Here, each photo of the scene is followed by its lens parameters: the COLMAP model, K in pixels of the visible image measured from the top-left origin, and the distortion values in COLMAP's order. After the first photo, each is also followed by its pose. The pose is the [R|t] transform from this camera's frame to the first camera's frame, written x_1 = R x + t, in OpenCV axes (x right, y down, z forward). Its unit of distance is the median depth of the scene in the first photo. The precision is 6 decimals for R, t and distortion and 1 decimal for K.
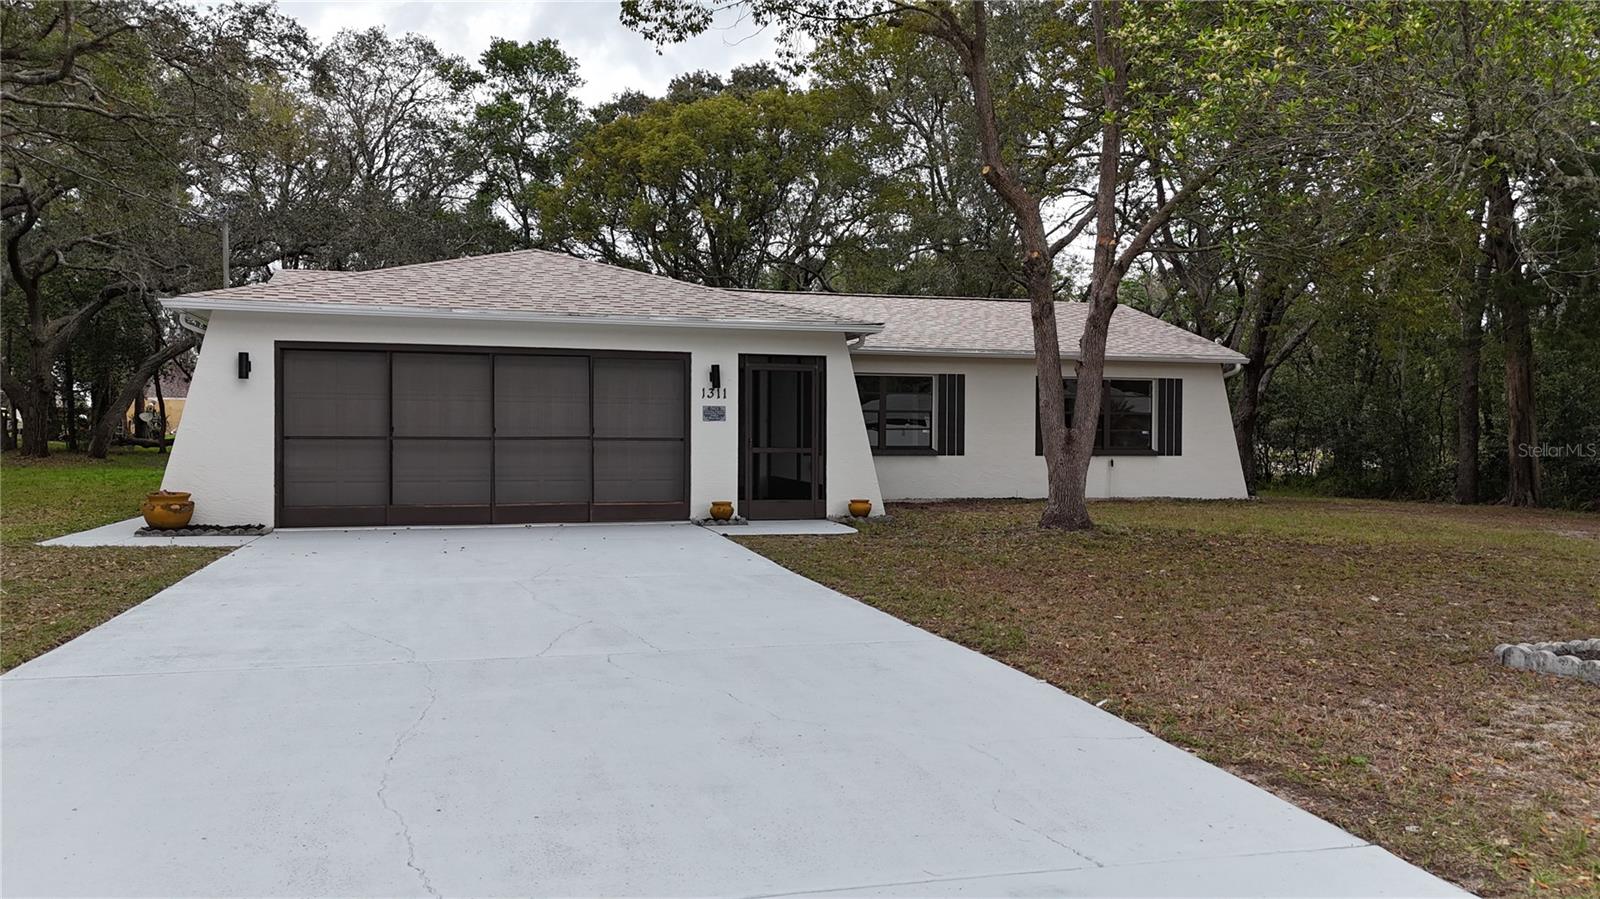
lens RADIAL K [[1172.1, 0, 800.0], [0, 1172.1, 449.5], [0, 0, 1]] dist [0.071293, -0.072472]
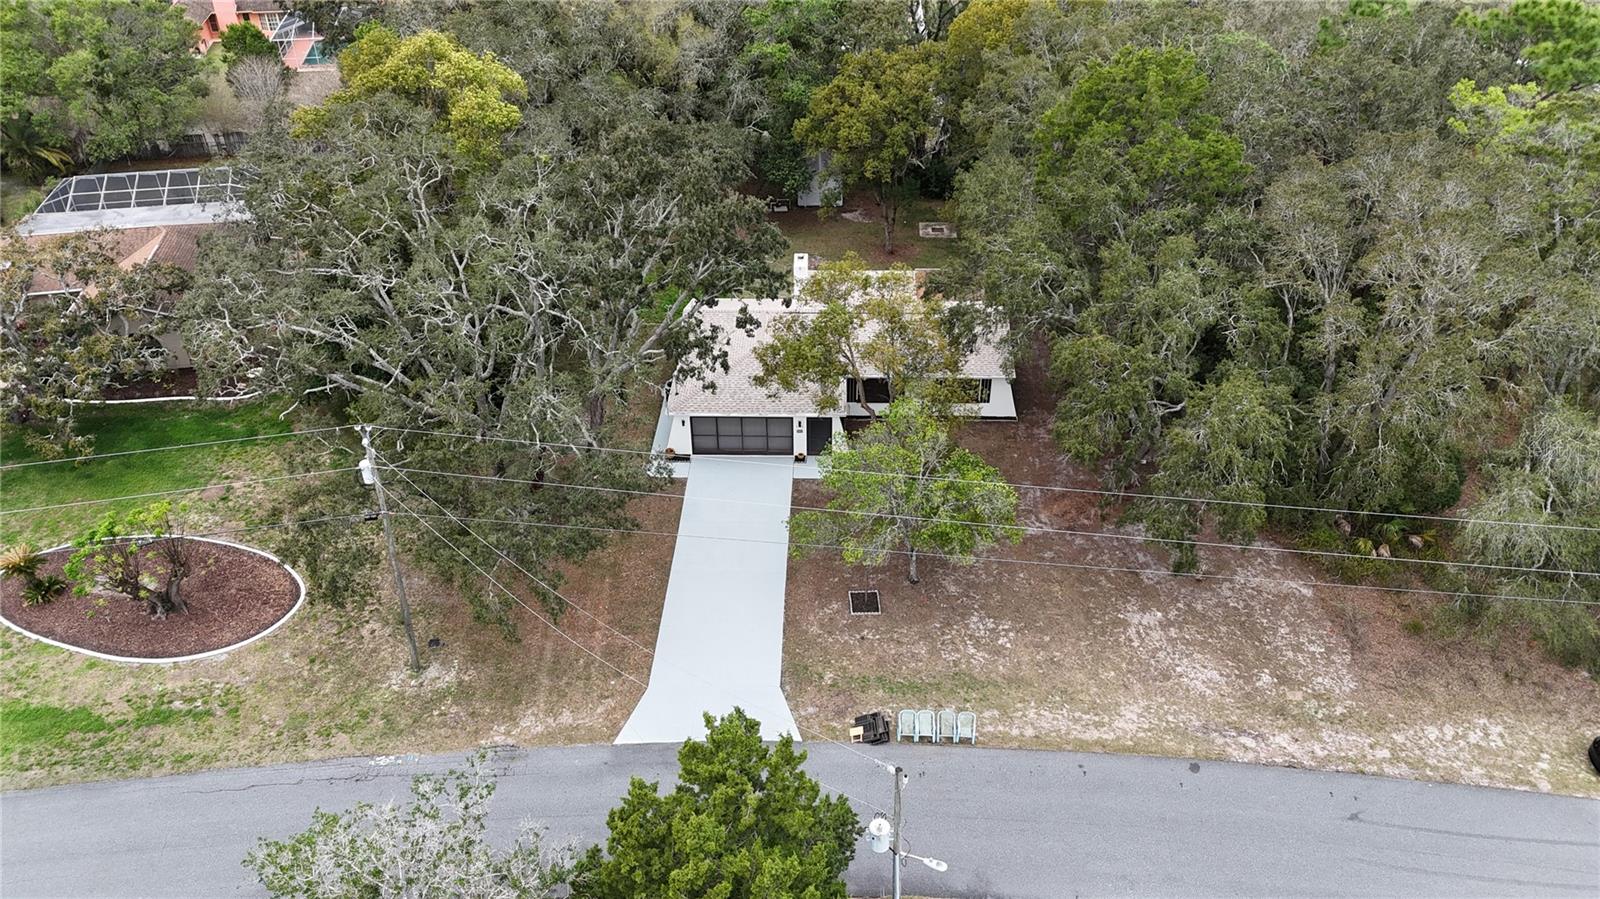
lens RADIAL K [[1172.1, 0, 800.0], [0, 1172.1, 449.5], [0, 0, 1]] dist [0.071293, -0.072472]
pose [[0.954914, 0.157991, -0.251351, 0.855030], [0.004869, 0.838191, 0.545356, -1.980394], [0.296841, -0.521992, 0.799631, -1.952350]]
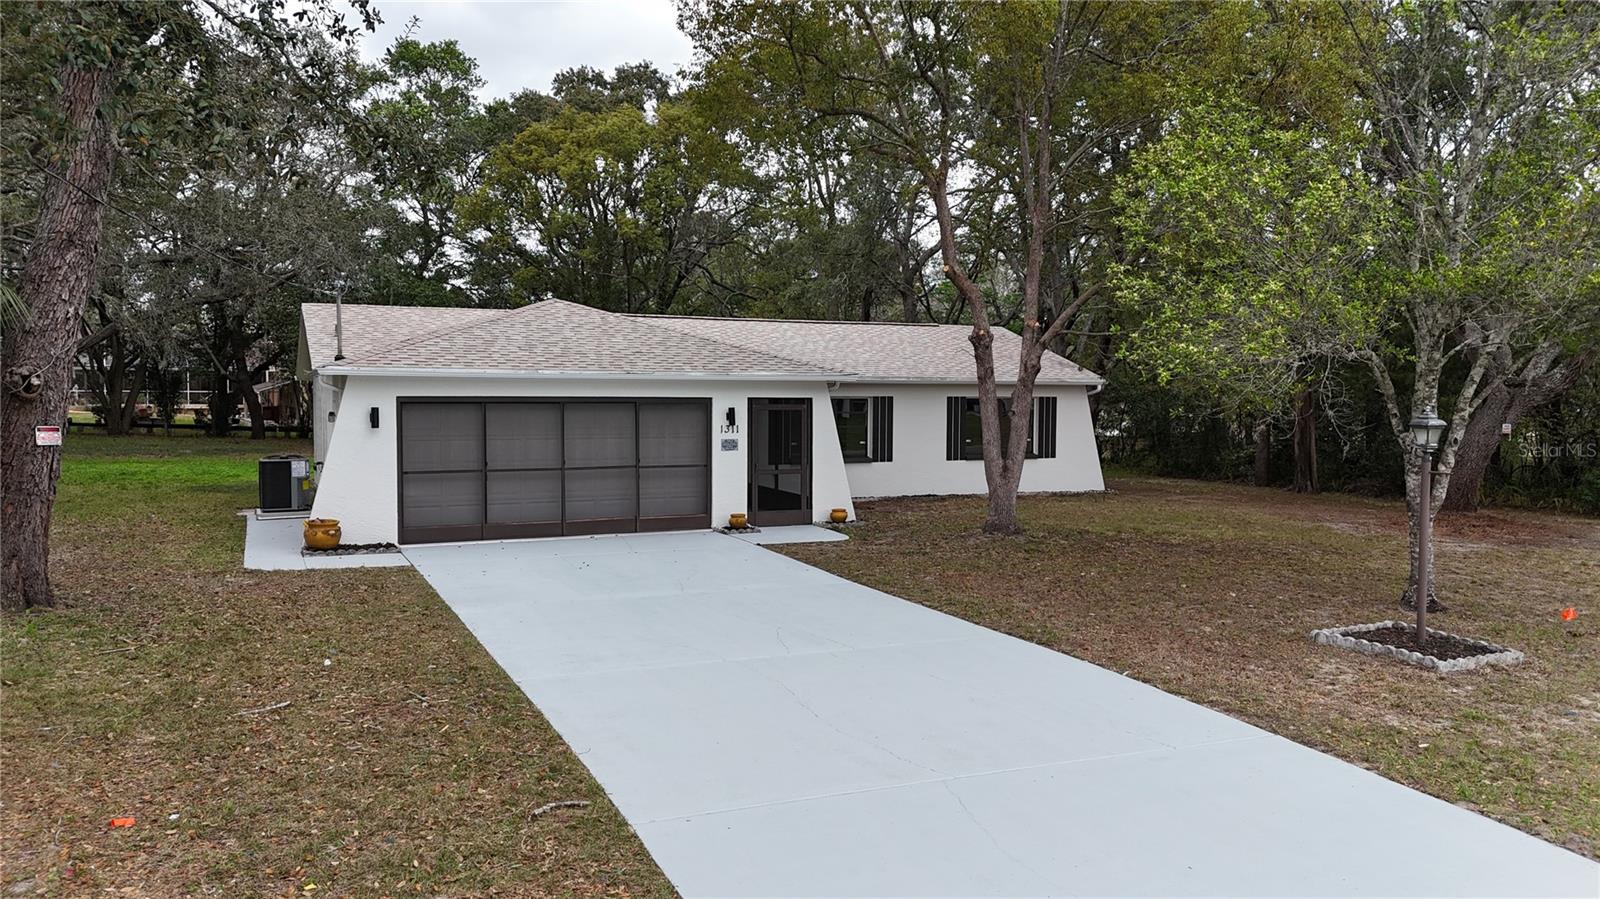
lens RADIAL K [[1172.1, 0, 800.0], [0, 1172.1, 449.5], [0, 0, 1]] dist [0.071293, -0.072472]
pose [[0.988277, -0.007945, 0.152465, -0.192744], [0.001596, 0.999128, 0.041717, -0.079155], [-0.152663, -0.040984, 0.987428, -0.274665]]
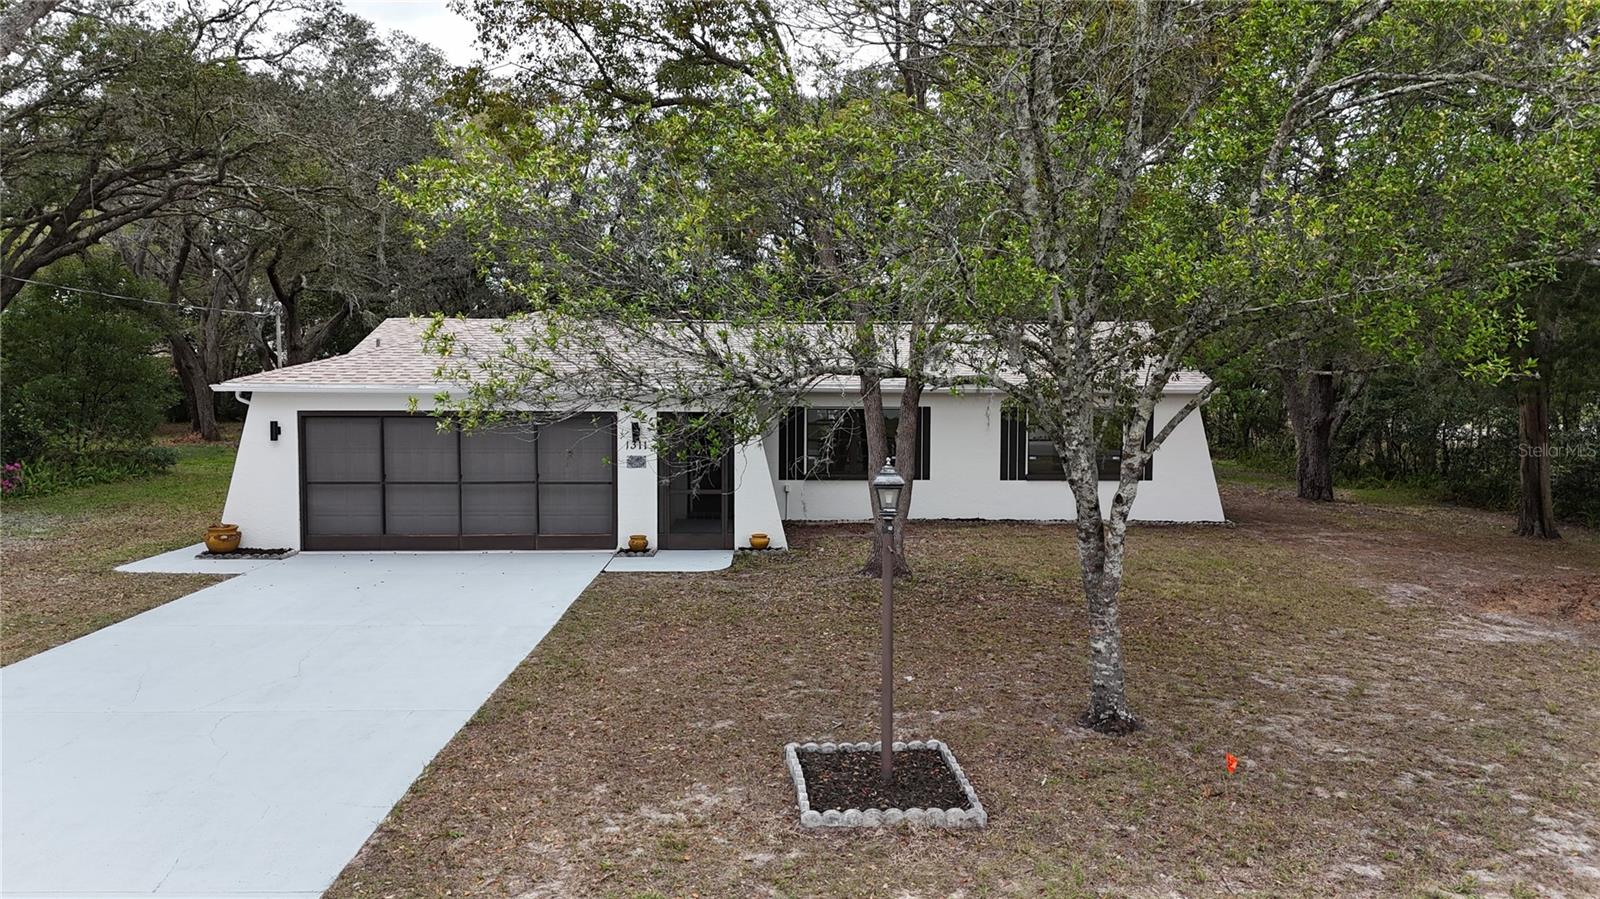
lens RADIAL K [[1172.1, 0, 800.0], [0, 1172.1, 449.5], [0, 0, 1]] dist [0.071293, -0.072472]
pose [[0.968283, 0.012814, -0.249527, 0.394050], [-0.000576, 0.998796, 0.049055, -0.103350], [0.249855, -0.047355, 0.967124, -0.131485]]
